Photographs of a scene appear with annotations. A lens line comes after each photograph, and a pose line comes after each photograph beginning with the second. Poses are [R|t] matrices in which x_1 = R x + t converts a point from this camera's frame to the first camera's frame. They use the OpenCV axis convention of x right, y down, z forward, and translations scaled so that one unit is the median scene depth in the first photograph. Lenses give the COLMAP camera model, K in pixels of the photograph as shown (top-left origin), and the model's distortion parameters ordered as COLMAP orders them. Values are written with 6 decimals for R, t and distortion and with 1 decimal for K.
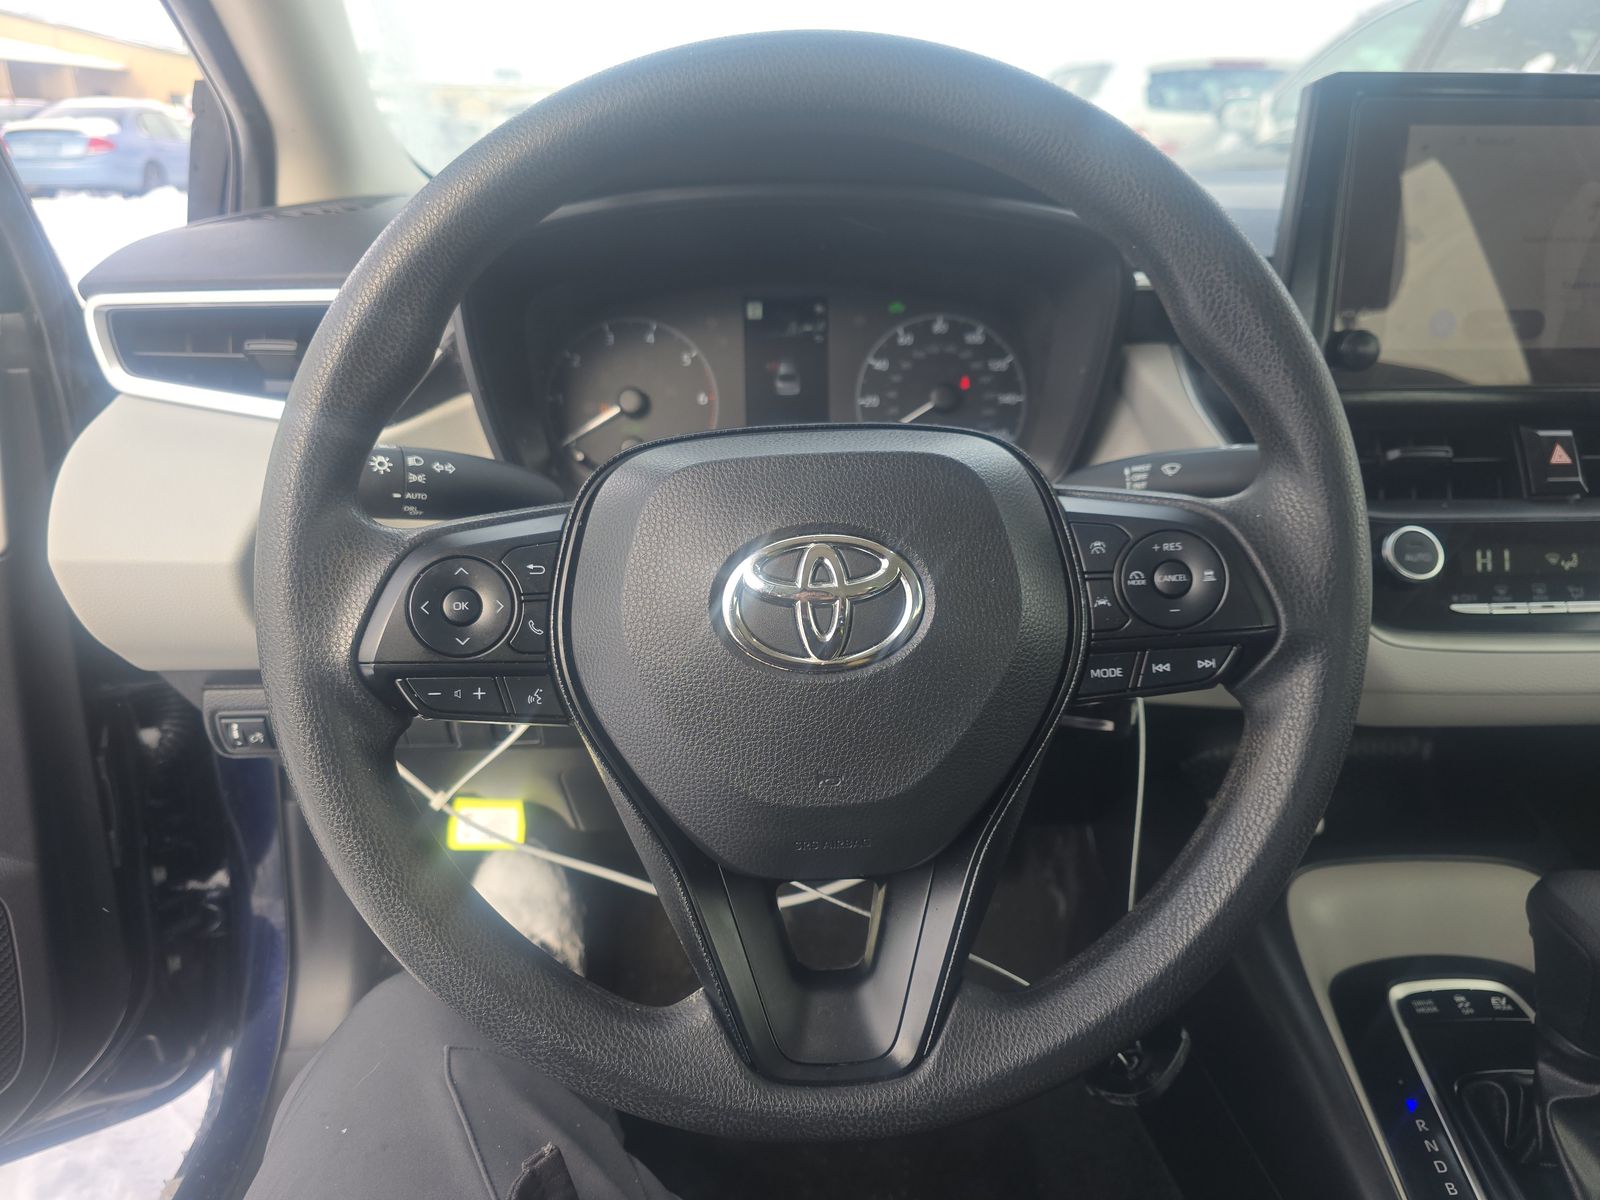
lens RADIAL K [[1097.8, 0, 807.7], [0, 1097.8, 604.5], [0, 0, 1]] dist [0.059955, -0.060744]
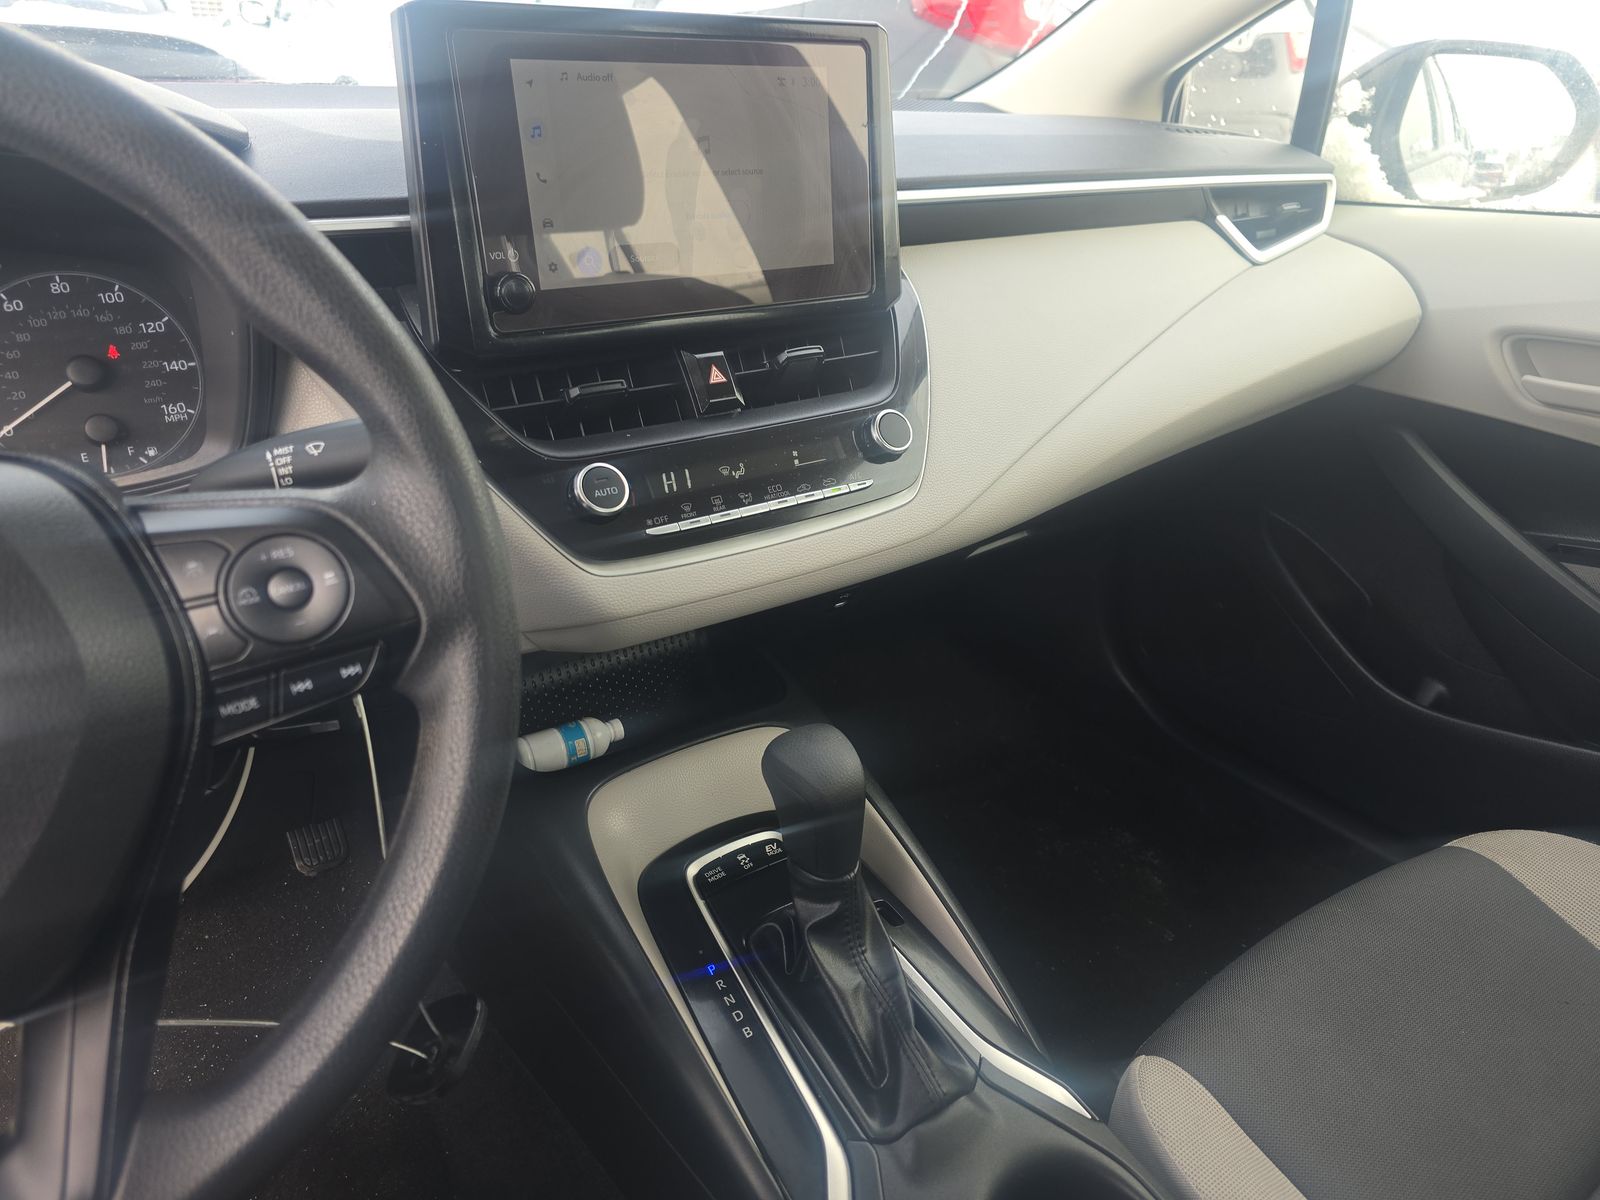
lens RADIAL K [[1072.8, 0, 807.6], [0, 1072.8, 597.6], [0, 0, 1]] dist [0.061810, -0.059139]
pose [[0.845858, -0.216763, 0.487378, 0.183753], [0.177189, 0.976005, 0.126565, -0.038341], [-0.503118, -0.020698, 0.863970, 0.018802]]
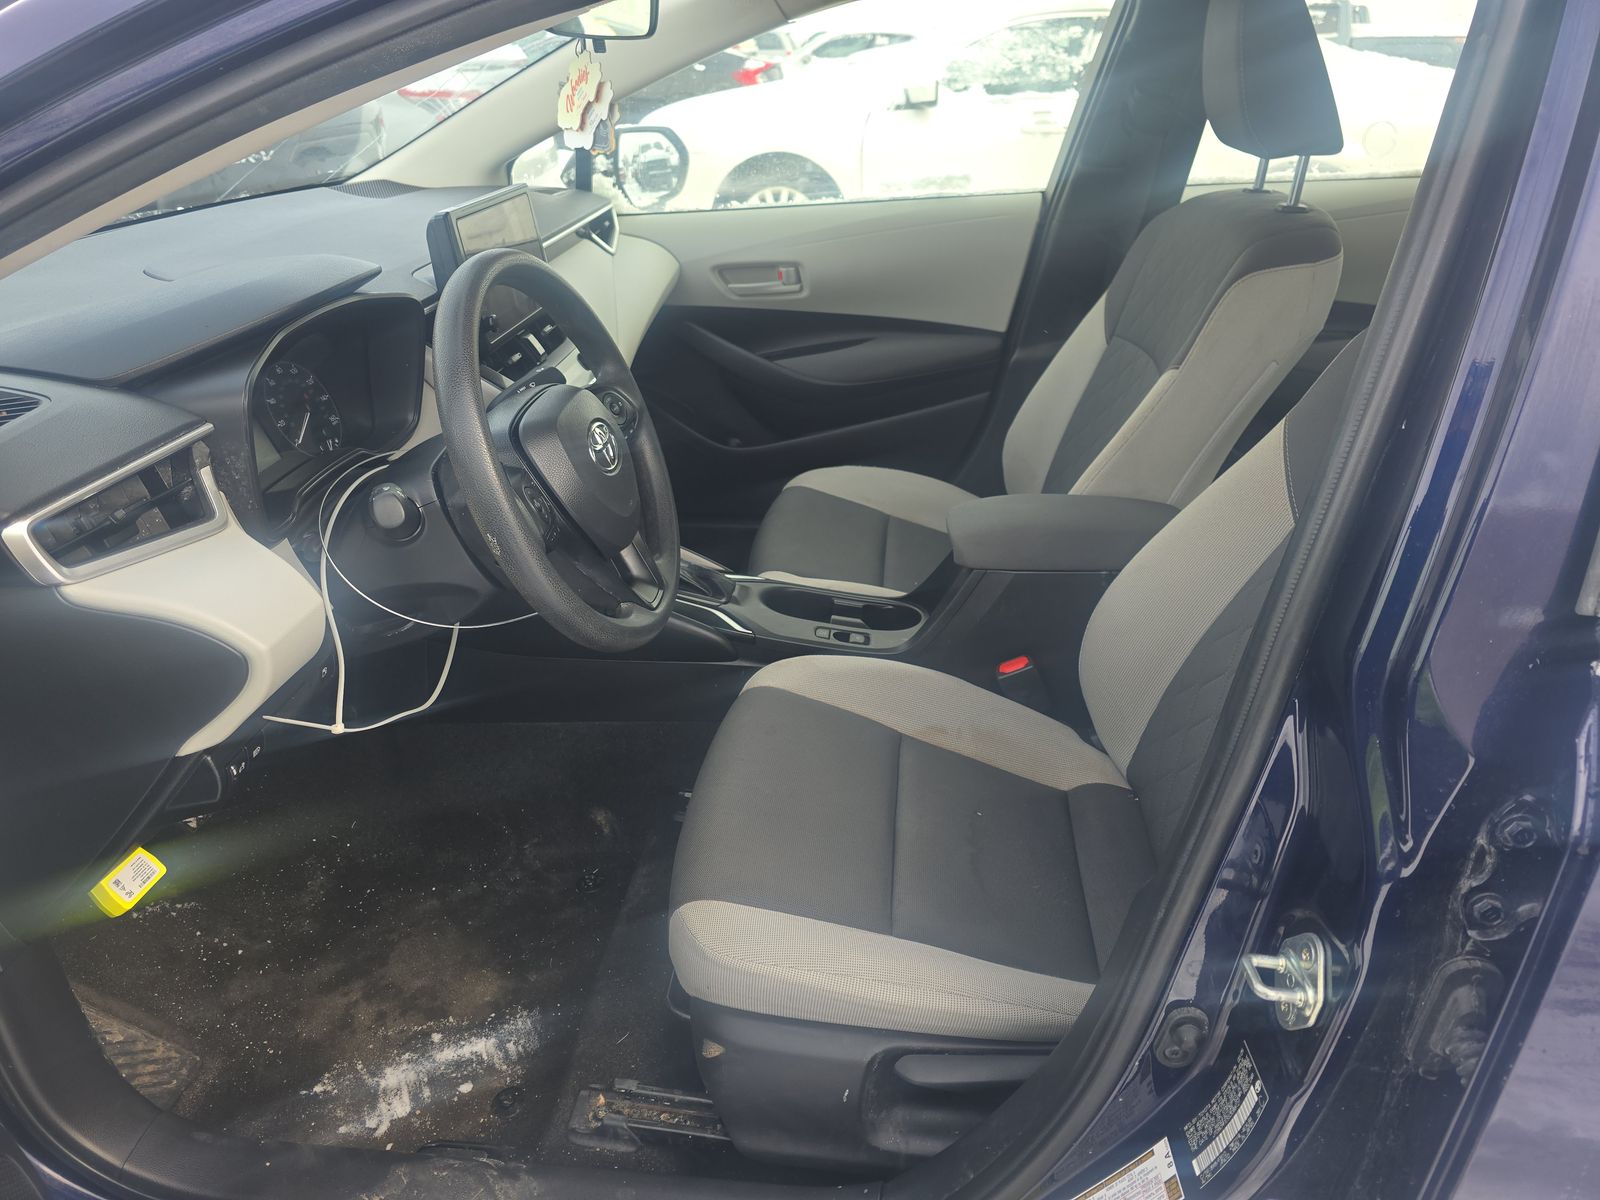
lens RADIAL K [[1097.8, 0, 807.7], [0, 1097.8, 604.5], [0, 0, 1]] dist [0.059955, -0.060744]
pose [[0.147380, -0.458609, 0.876332, -1.723328], [0.375384, 0.845651, 0.379422, -0.362119], [-0.915077, 0.273042, 0.296787, -0.151074]]
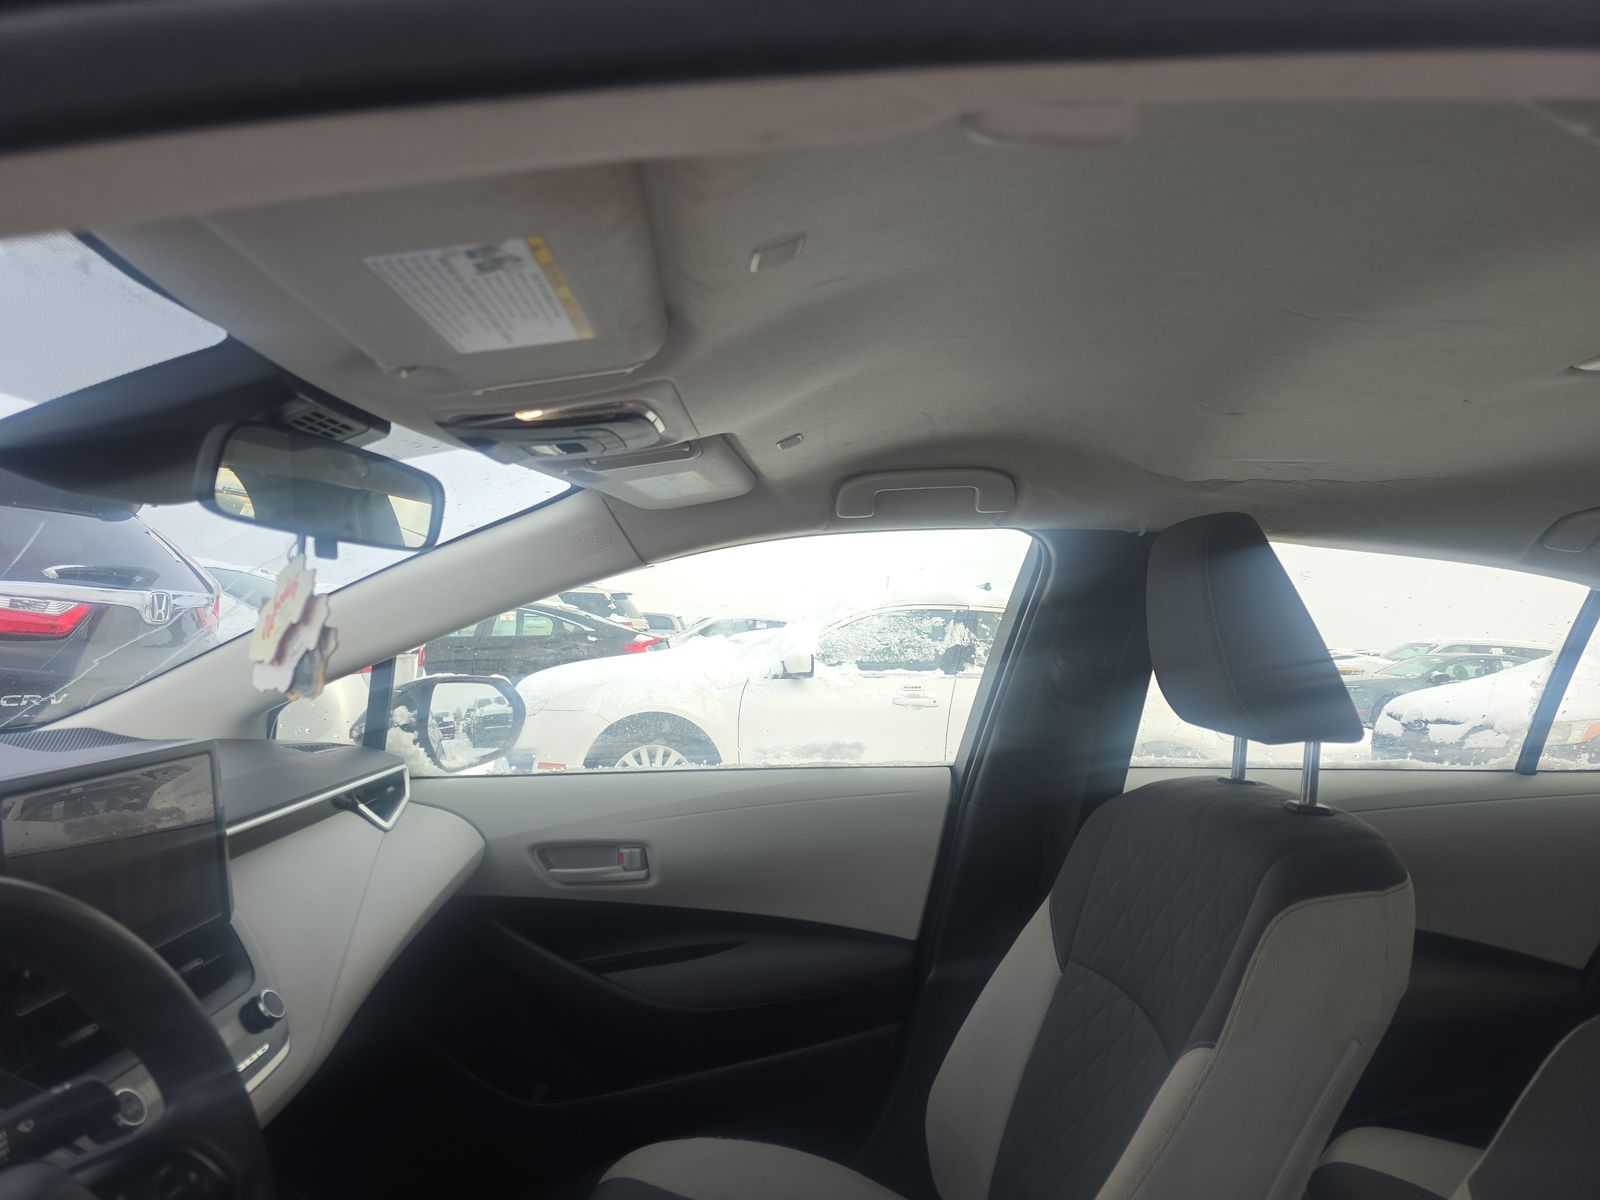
lens RADIAL K [[1072.8, 0, 807.6], [0, 1072.8, 597.6], [0, 0, 1]] dist [0.061810, -0.059139]
pose [[0.045934, 0.020265, 0.998739, -0.736255], [0.336502, 0.941048, -0.034571, -0.298049], [-0.940562, 0.337666, 0.036407, -0.044544]]
